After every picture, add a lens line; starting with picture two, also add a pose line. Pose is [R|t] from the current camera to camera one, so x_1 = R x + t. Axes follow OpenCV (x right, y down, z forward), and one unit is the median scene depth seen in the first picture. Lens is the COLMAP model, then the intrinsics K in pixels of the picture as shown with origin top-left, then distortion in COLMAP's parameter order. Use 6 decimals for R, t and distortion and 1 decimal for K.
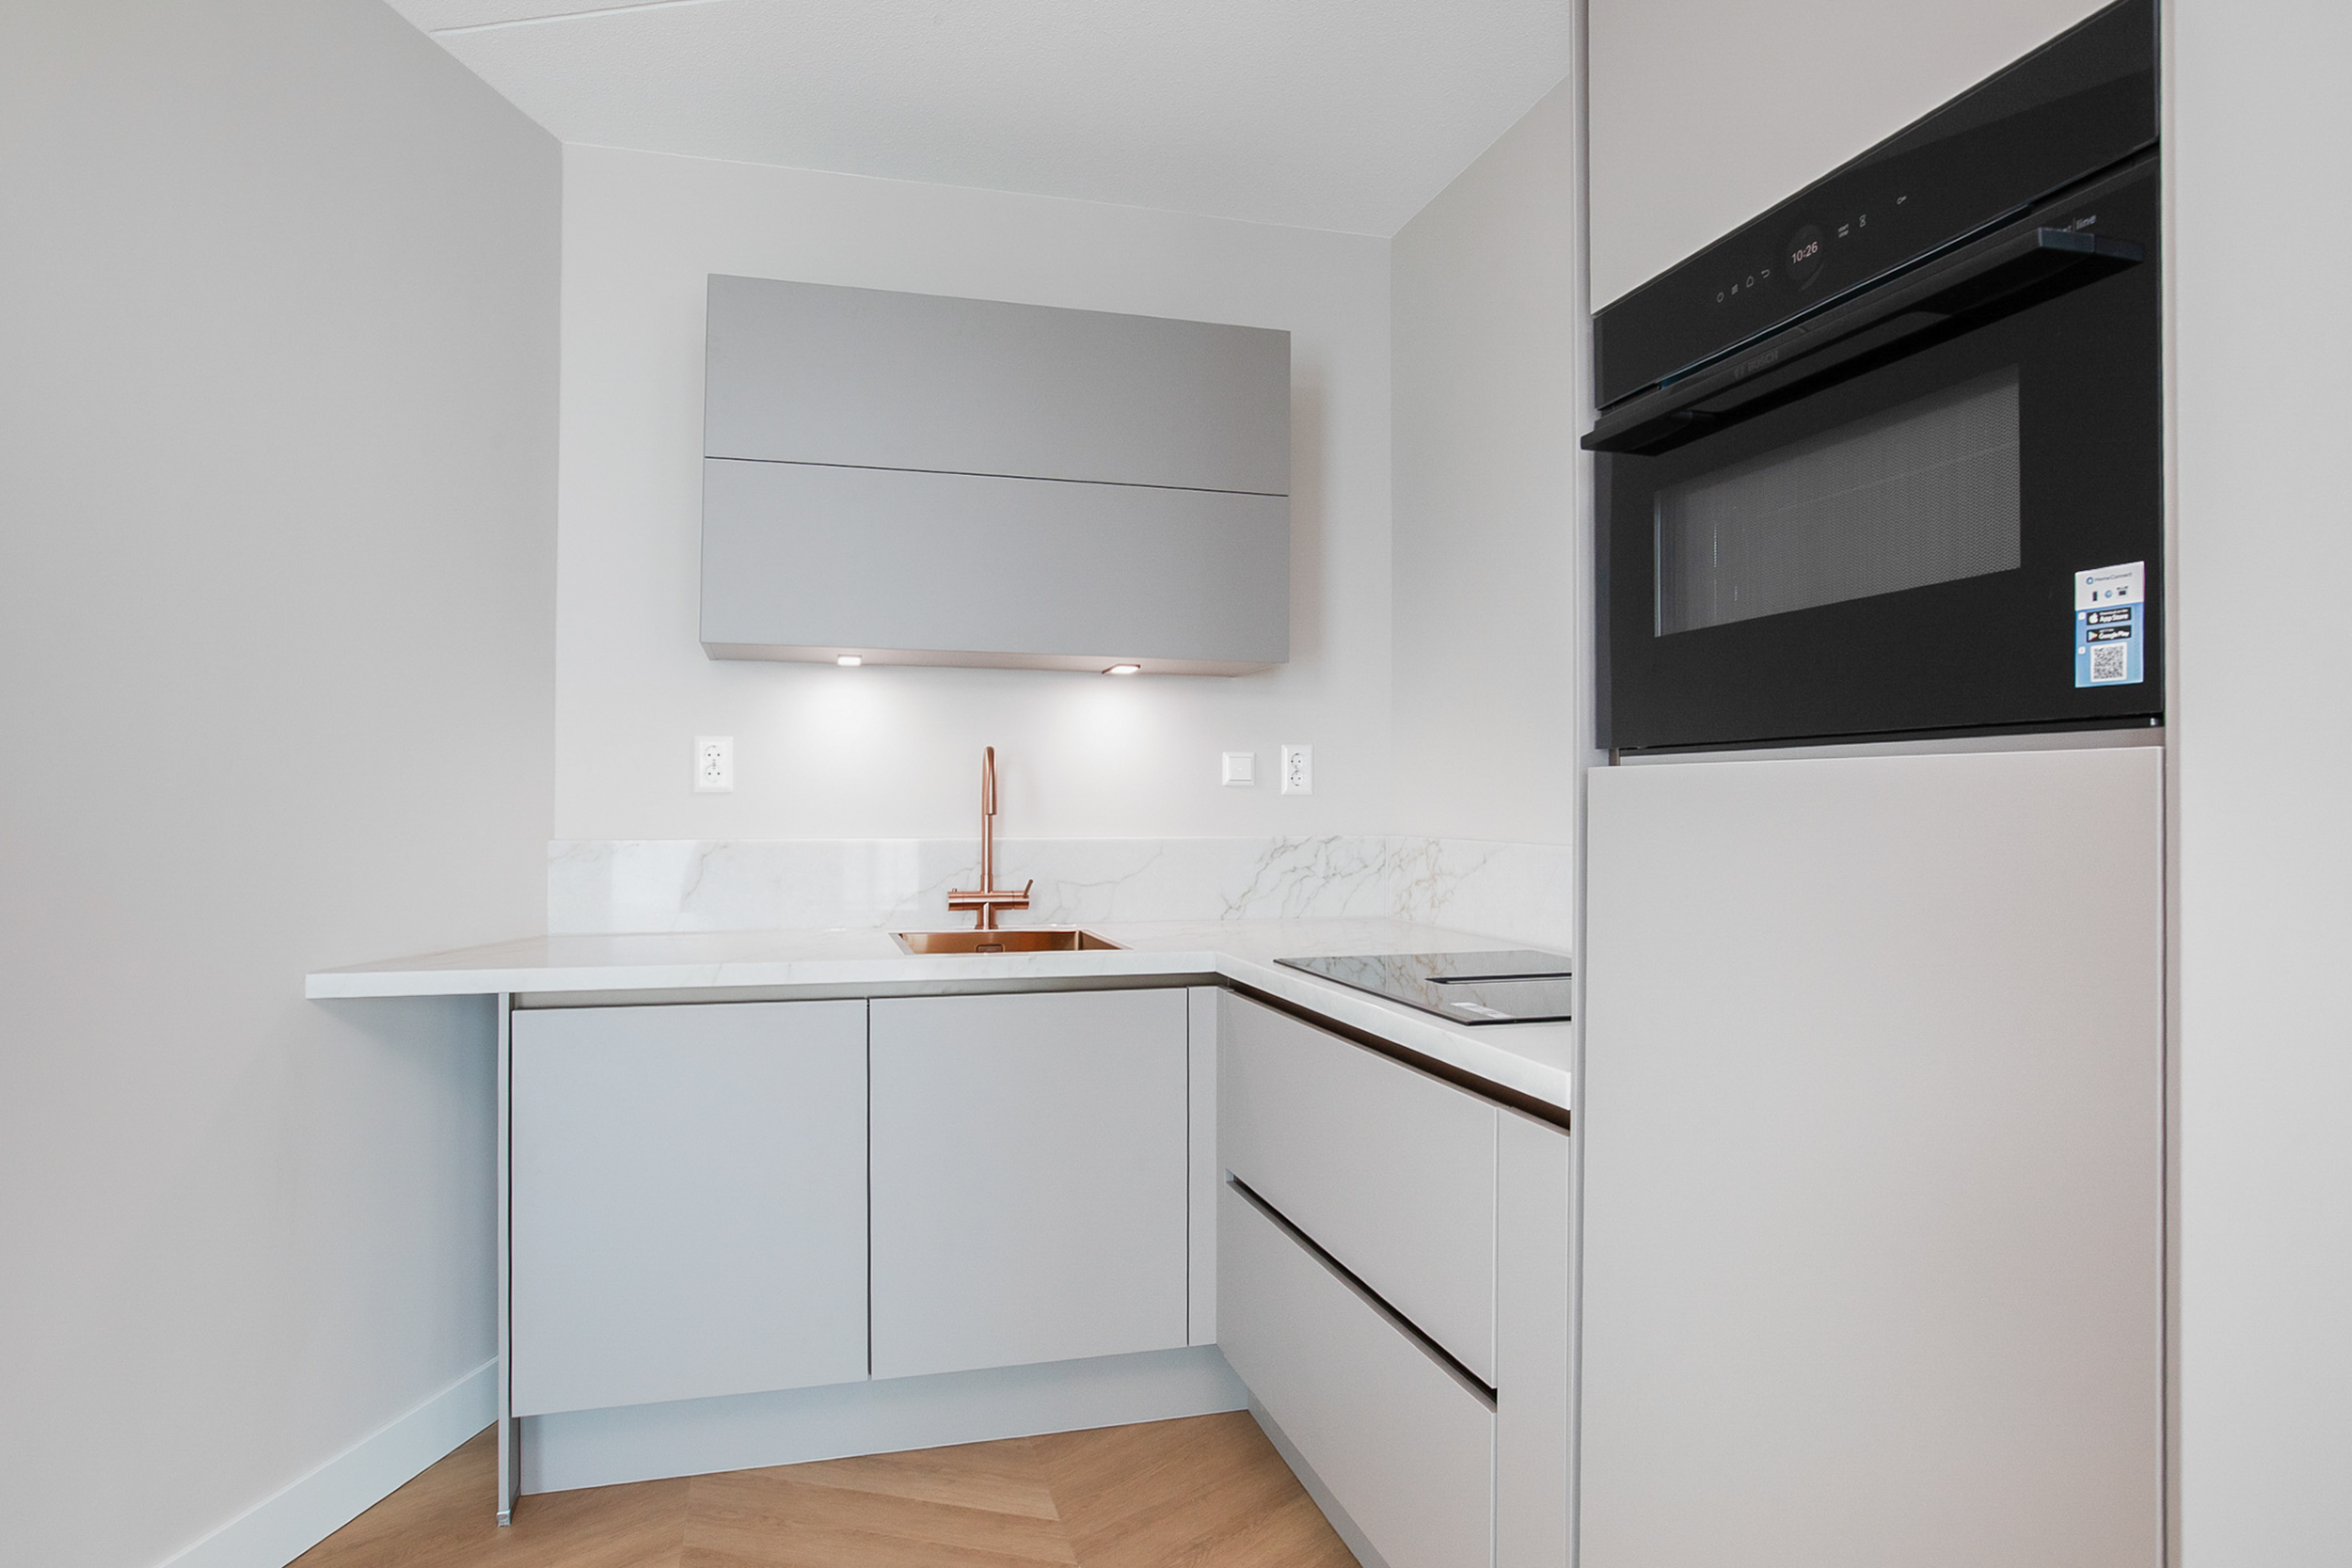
lens RADIAL K [[1310.7, 0, 1176.1], [0, 1310.7, 785.7], [0, 0, 1]] dist [-0.020656, 0.001176]
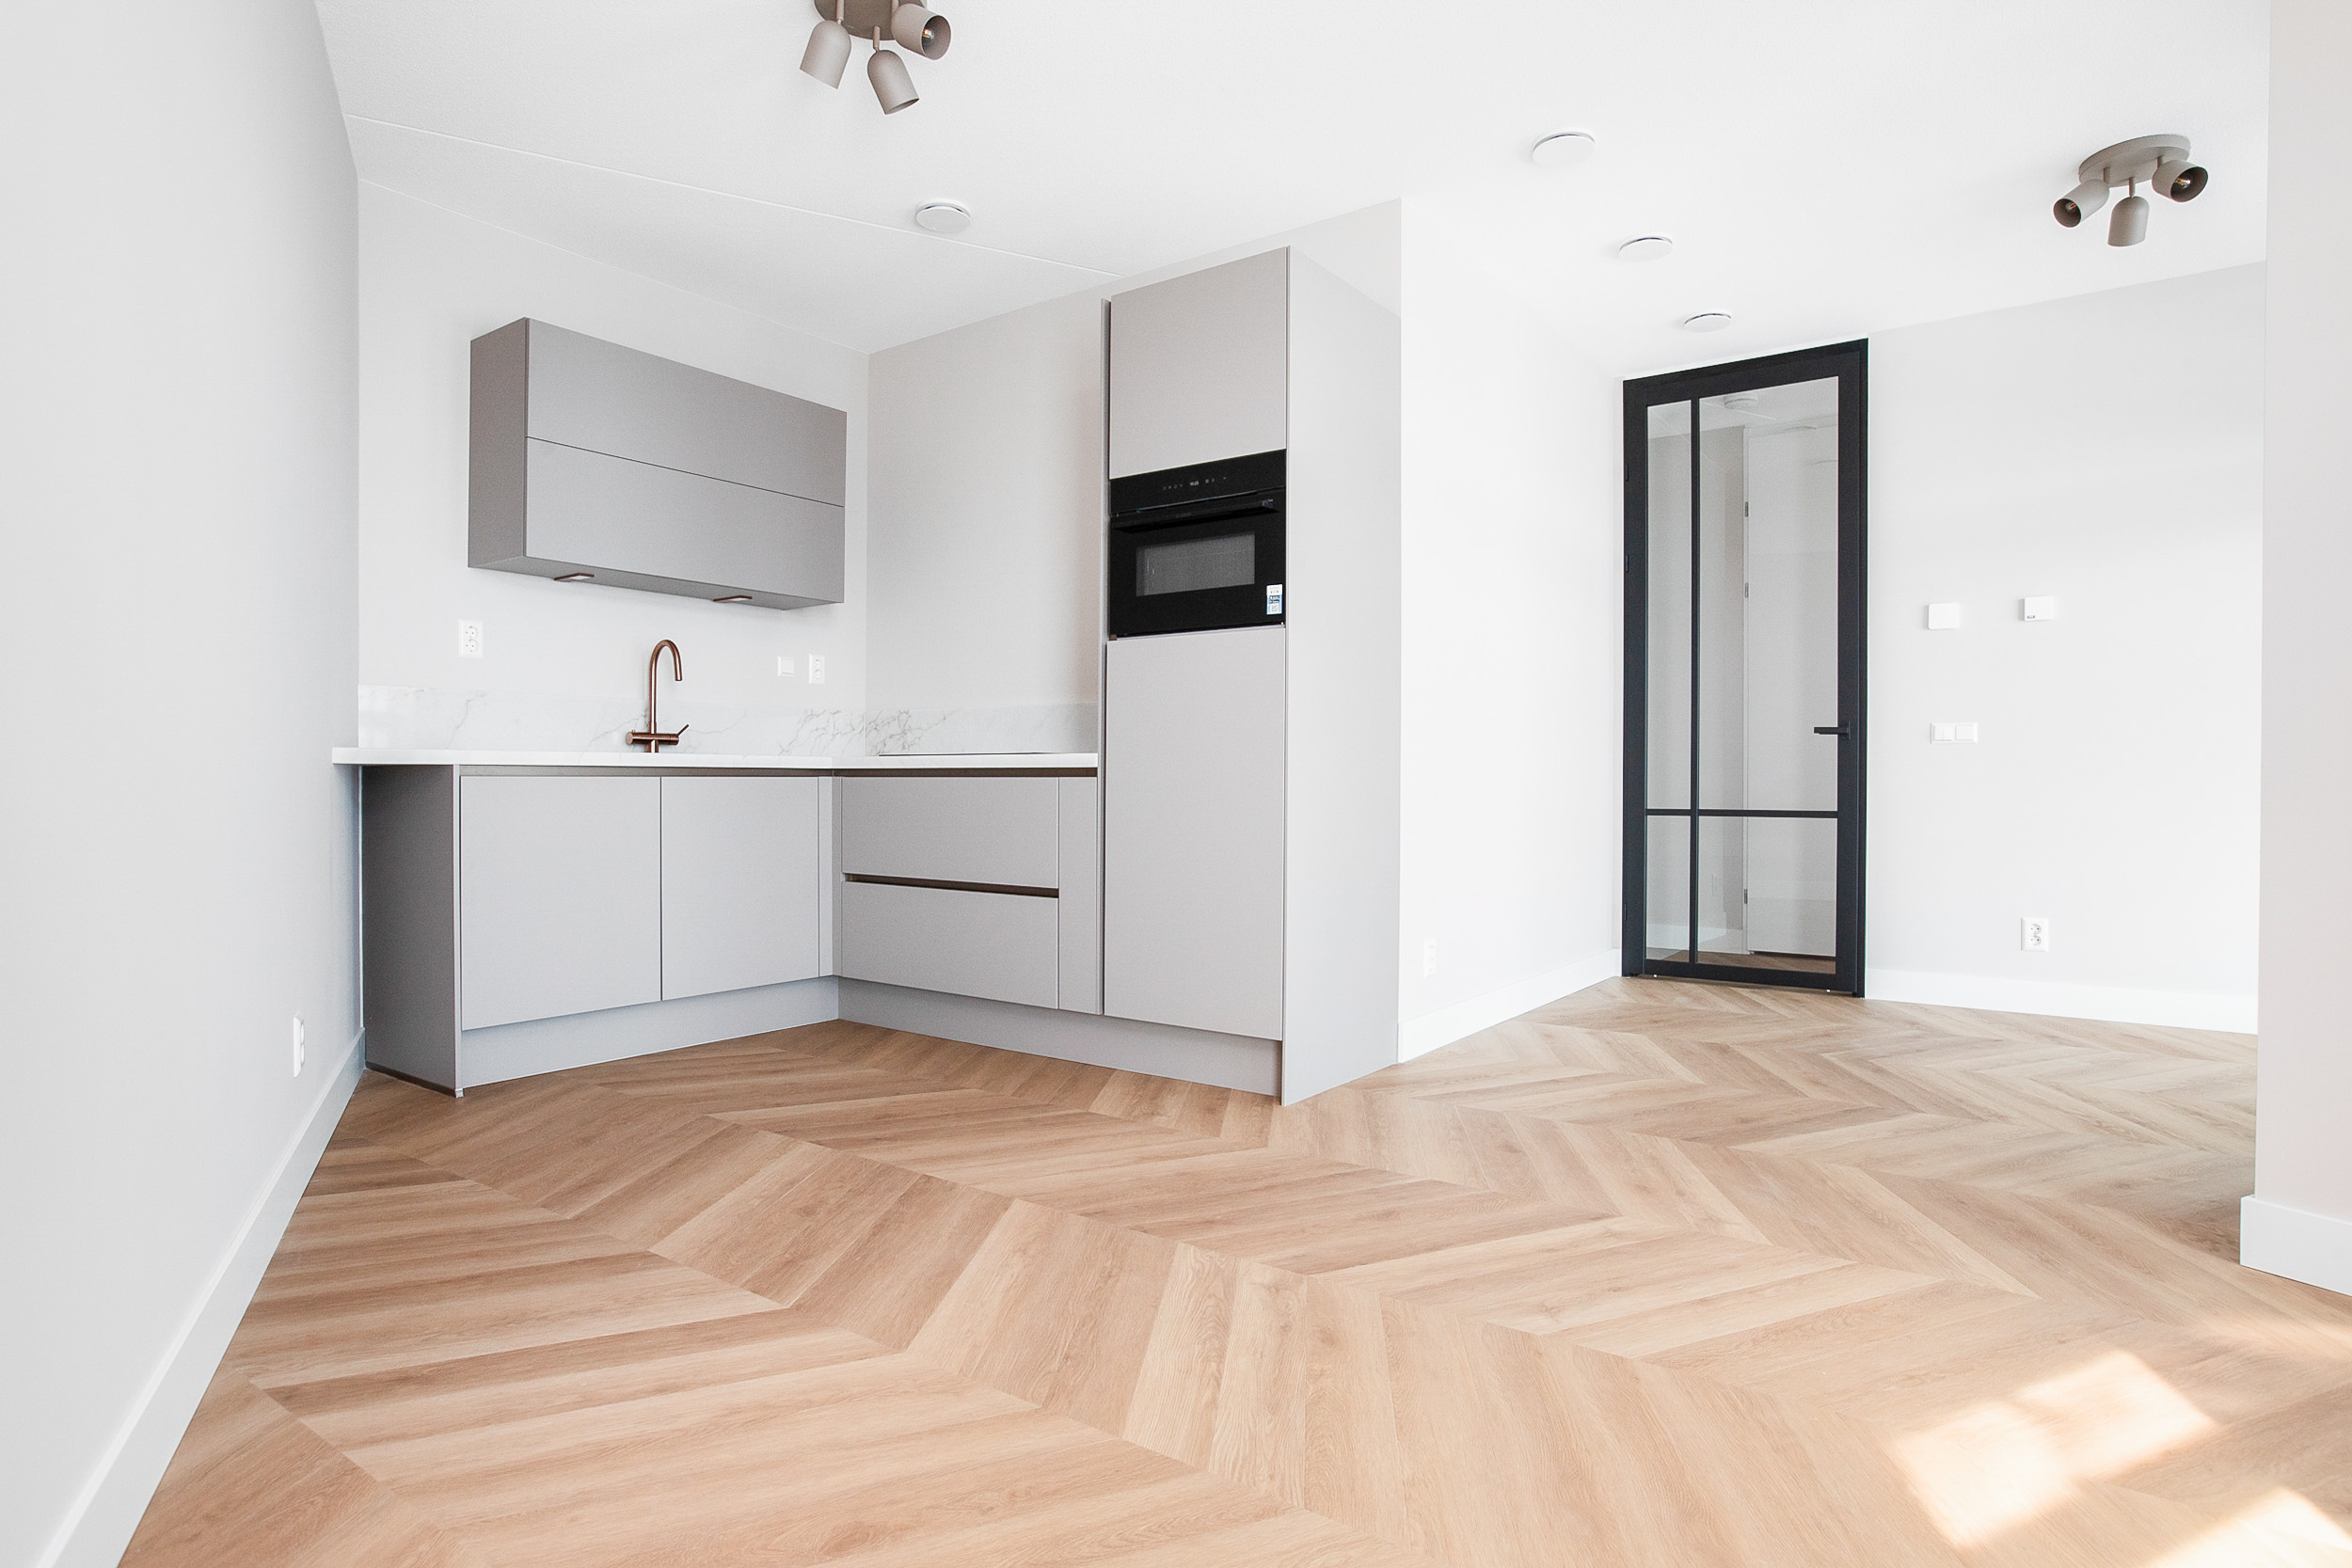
lens RADIAL K [[1277.3, 0, 1168.0], [0, 1277.3, 791.8], [0, 0, 1]] dist [-0.044613, 0.025986]
pose [[0.783388, -0.002259, 0.621529, -0.706332], [-0.007660, 0.999882, 0.013290, 0.148766], [-0.621486, -0.015172, 0.783279, -0.675344]]
